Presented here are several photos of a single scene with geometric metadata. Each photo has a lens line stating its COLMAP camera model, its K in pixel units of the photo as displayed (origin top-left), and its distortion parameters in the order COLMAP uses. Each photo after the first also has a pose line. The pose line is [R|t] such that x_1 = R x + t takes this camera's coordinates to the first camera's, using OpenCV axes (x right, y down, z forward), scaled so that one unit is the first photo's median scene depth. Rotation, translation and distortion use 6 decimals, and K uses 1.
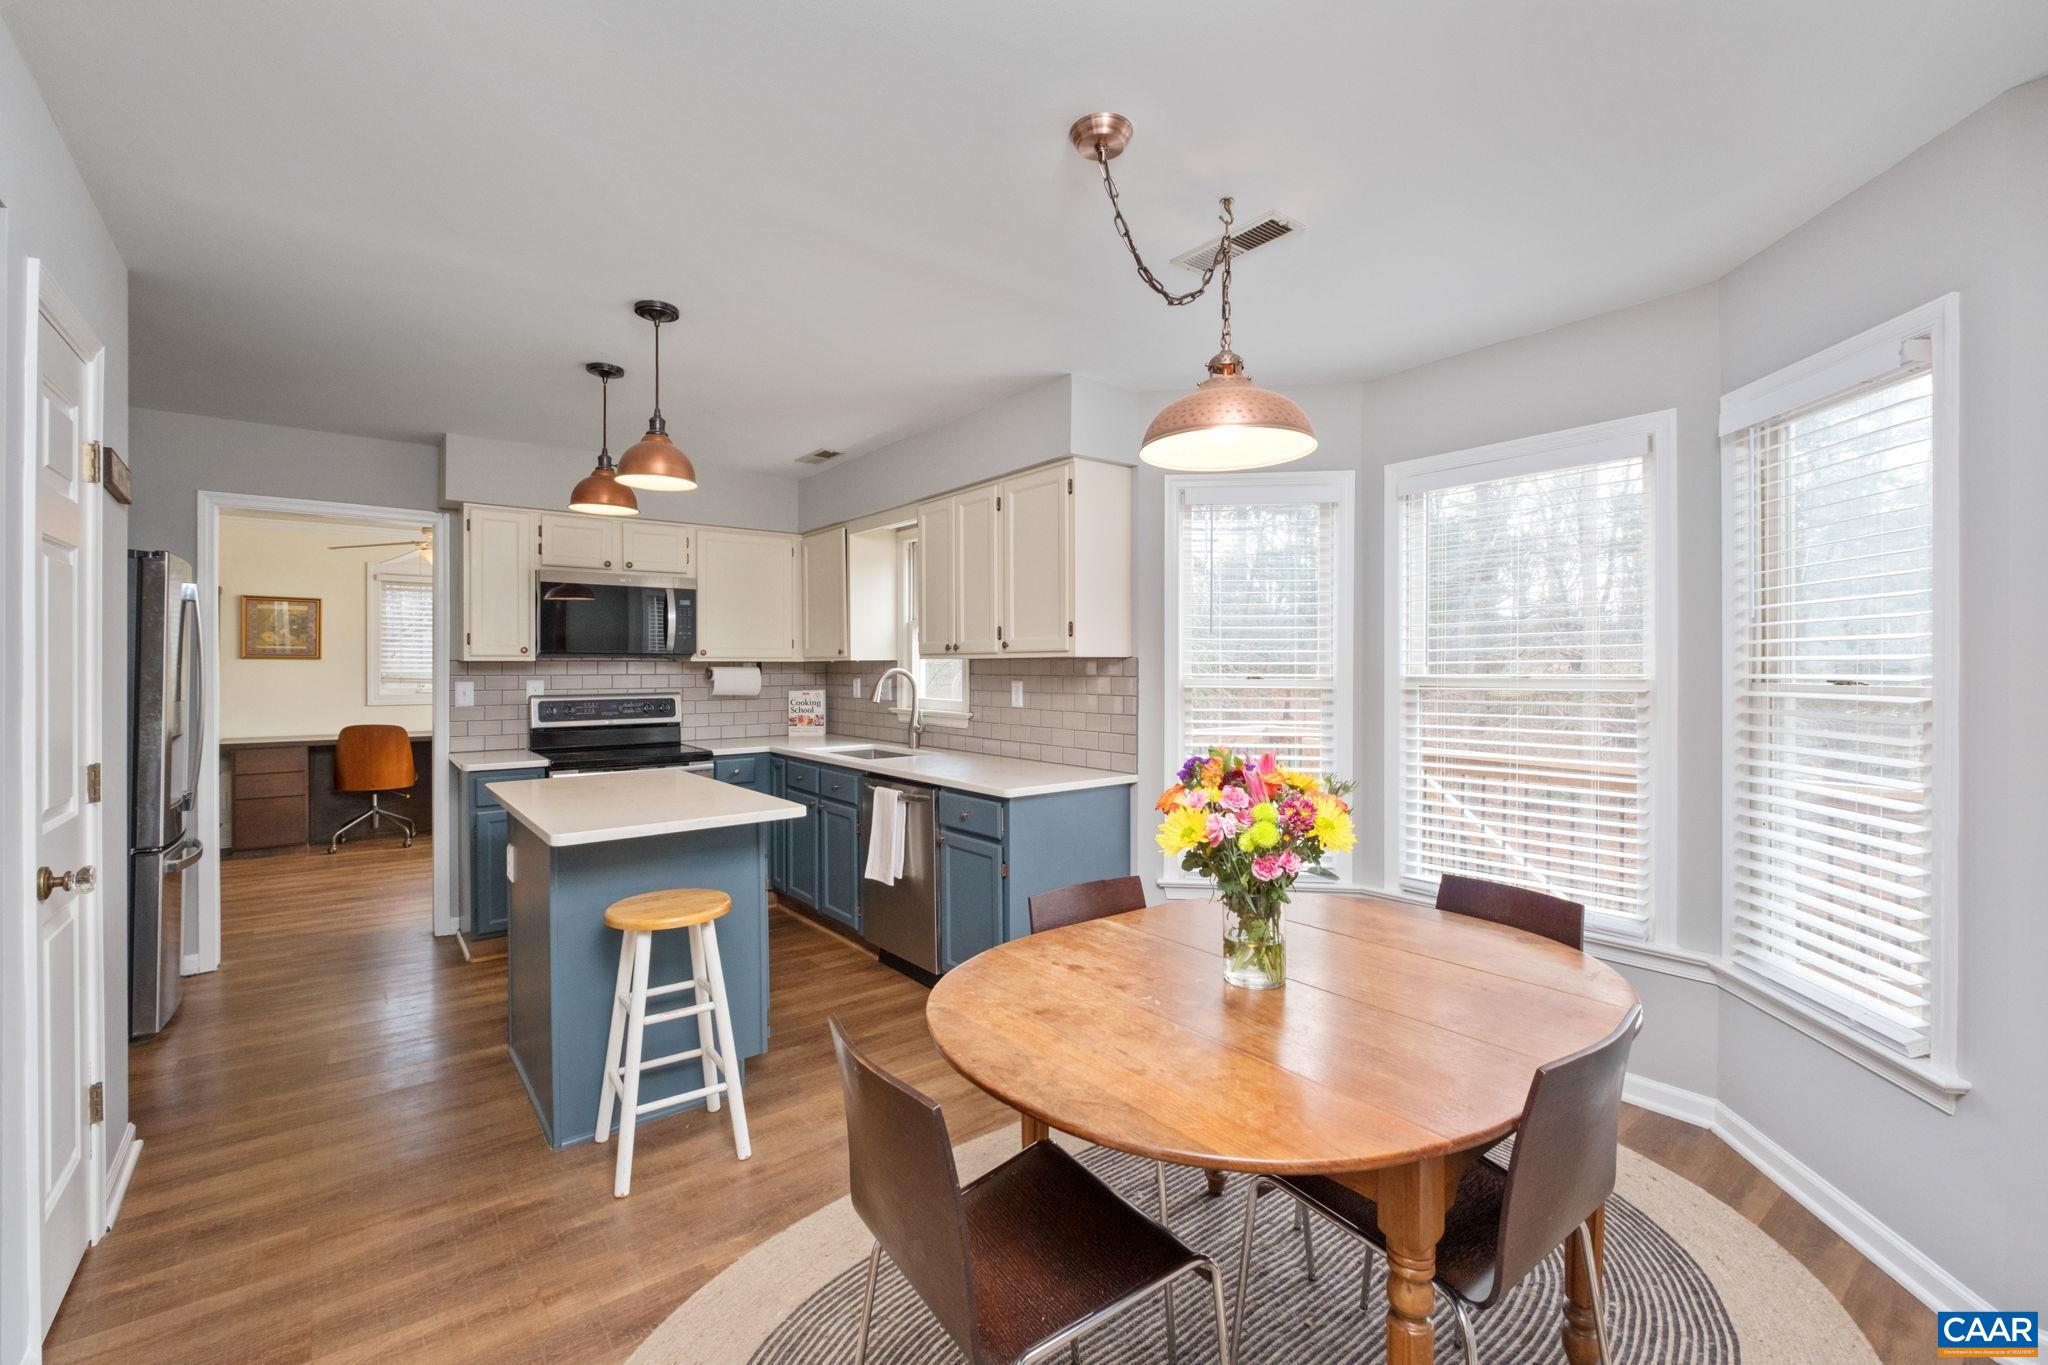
lens RADIAL K [[918.1, 0, 1026.0], [0, 918.1, 666.6], [0, 0, 1]] dist [0.001289, 0.000325]
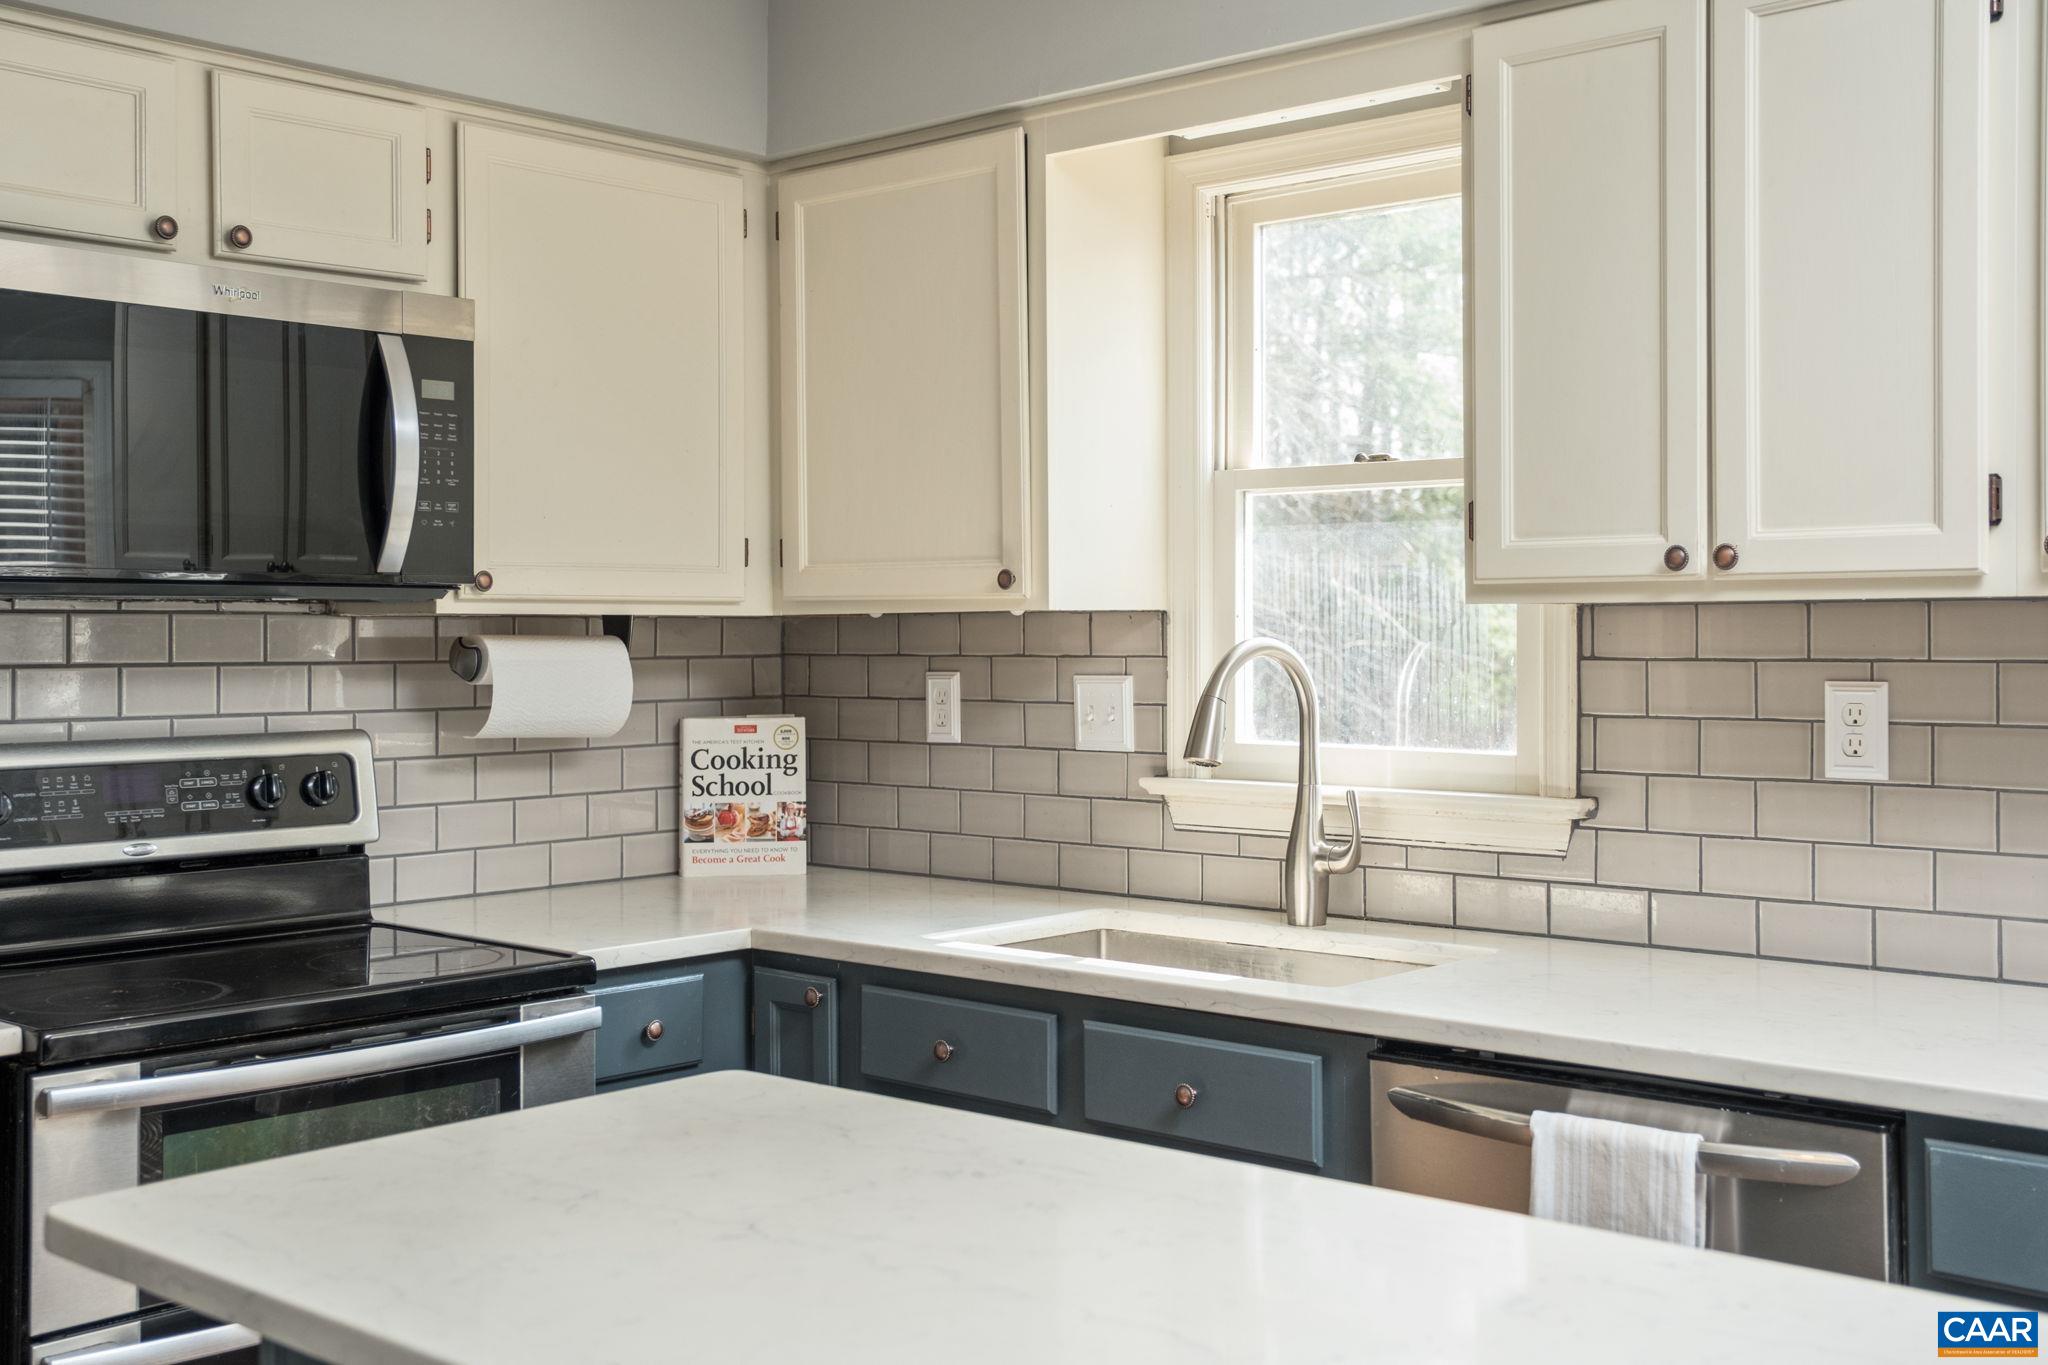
lens RADIAL K [[2272.4, 0, 1023.9], [0, 2272.4, 650.4], [0, 0, 1]] dist [-0.016609, 0.176182]
pose [[0.984349, -0.002815, 0.176205, -0.316083], [0.001782, 0.999980, 0.006025, 0.000989], [-0.176219, -0.005617, 0.984335, 0.326283]]
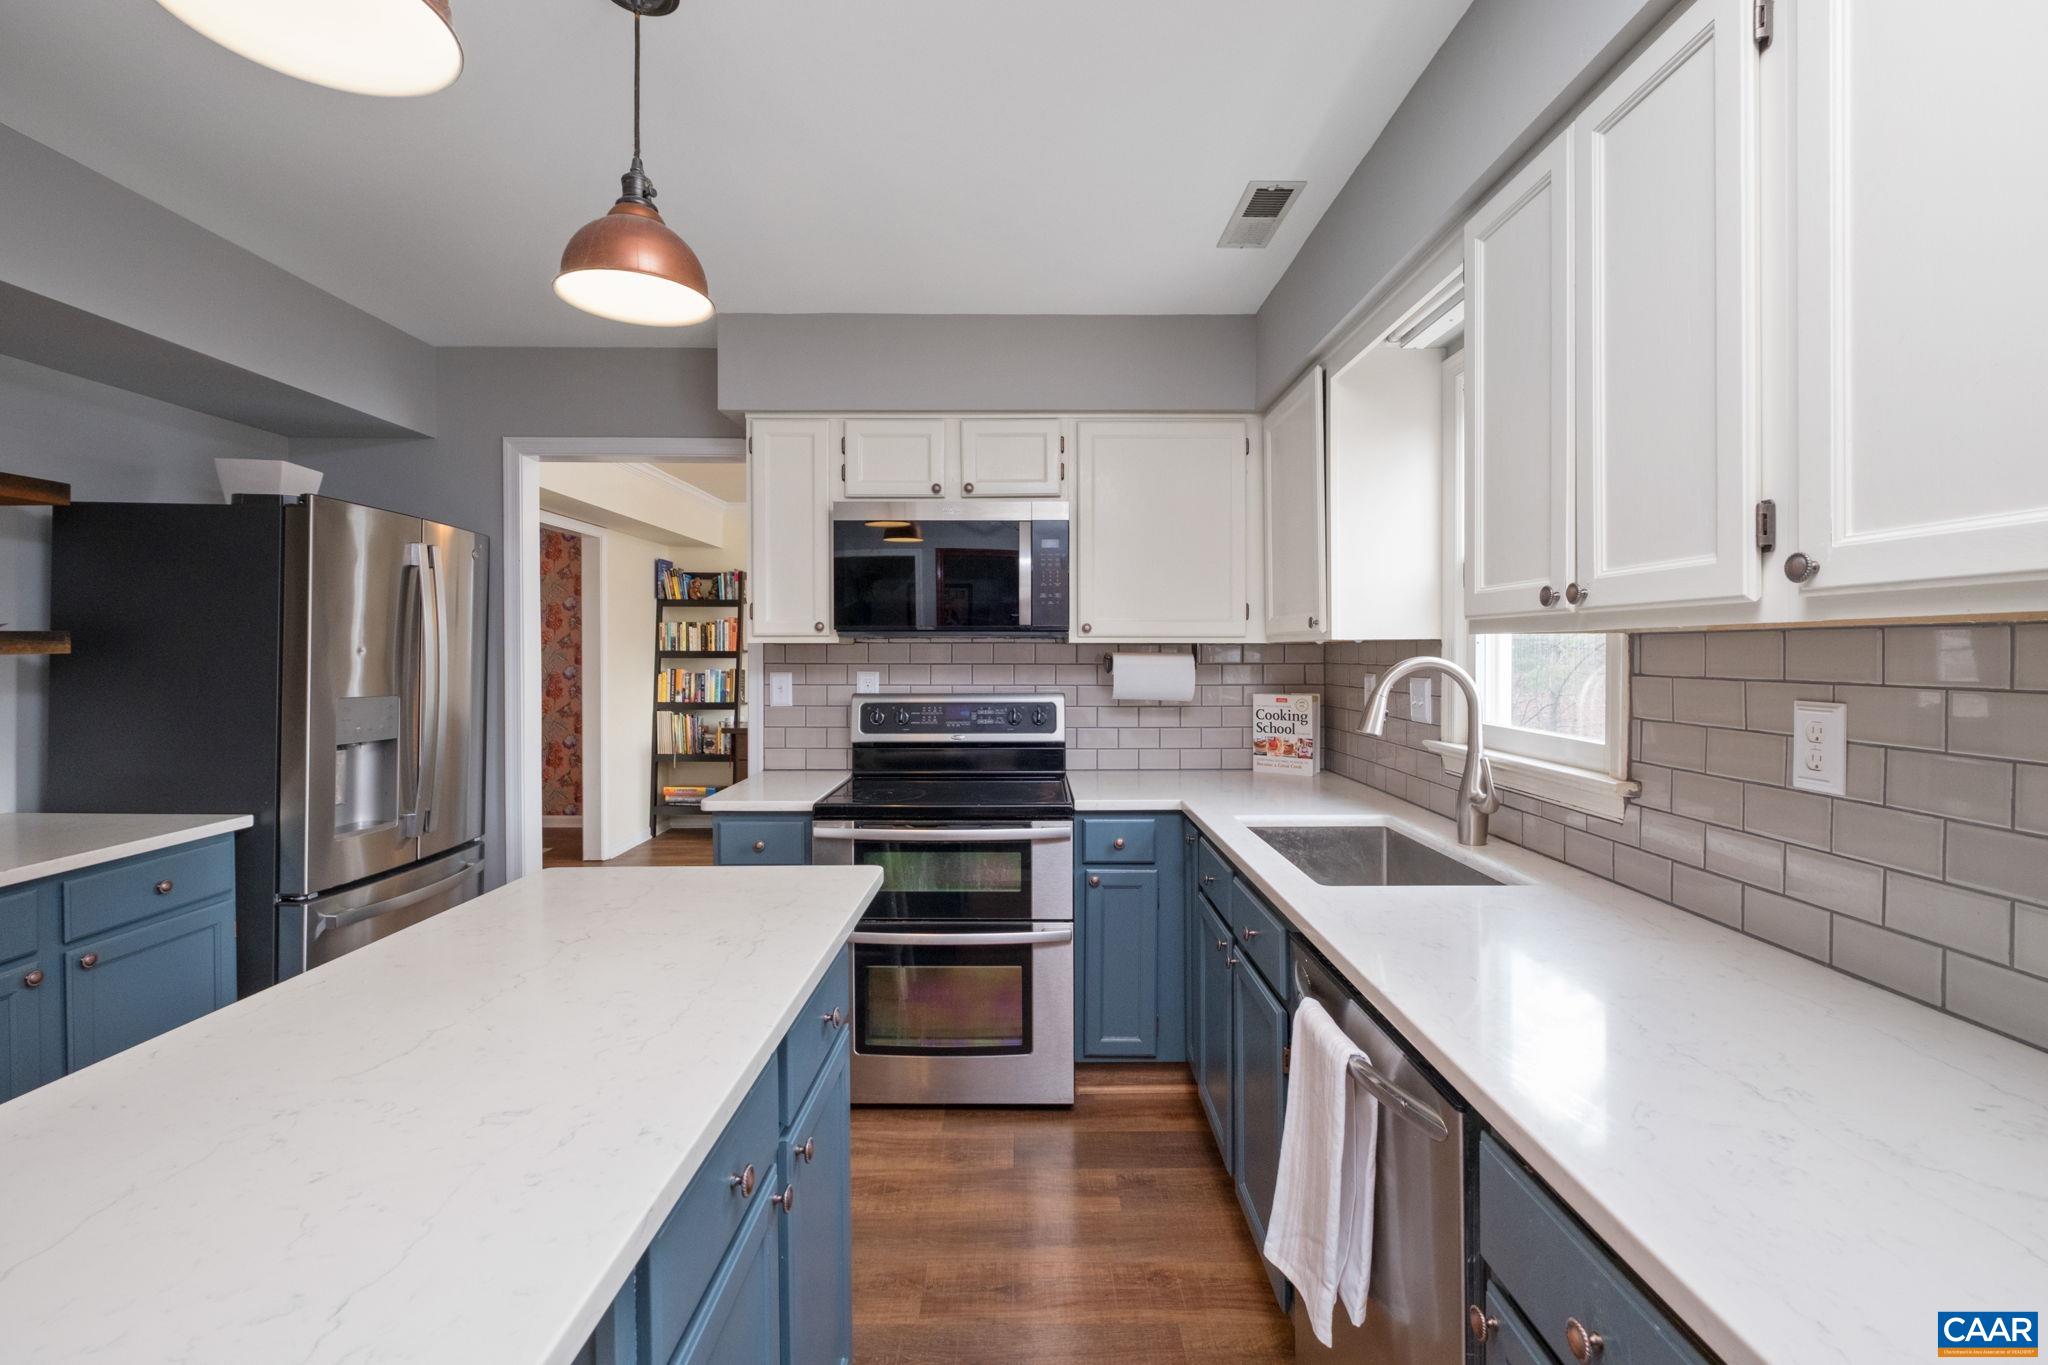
lens RADIAL K [[895.9, 0, 1021.9], [0, 895.9, 664.6], [0, 0, 1]] dist [-0.001114, -0.000562]
pose [[0.790806, 0.011656, -0.611956, -0.031311], [-0.002625, 0.999874, 0.015652, -0.001004], [0.612062, -0.010771, 0.790737, 0.523834]]
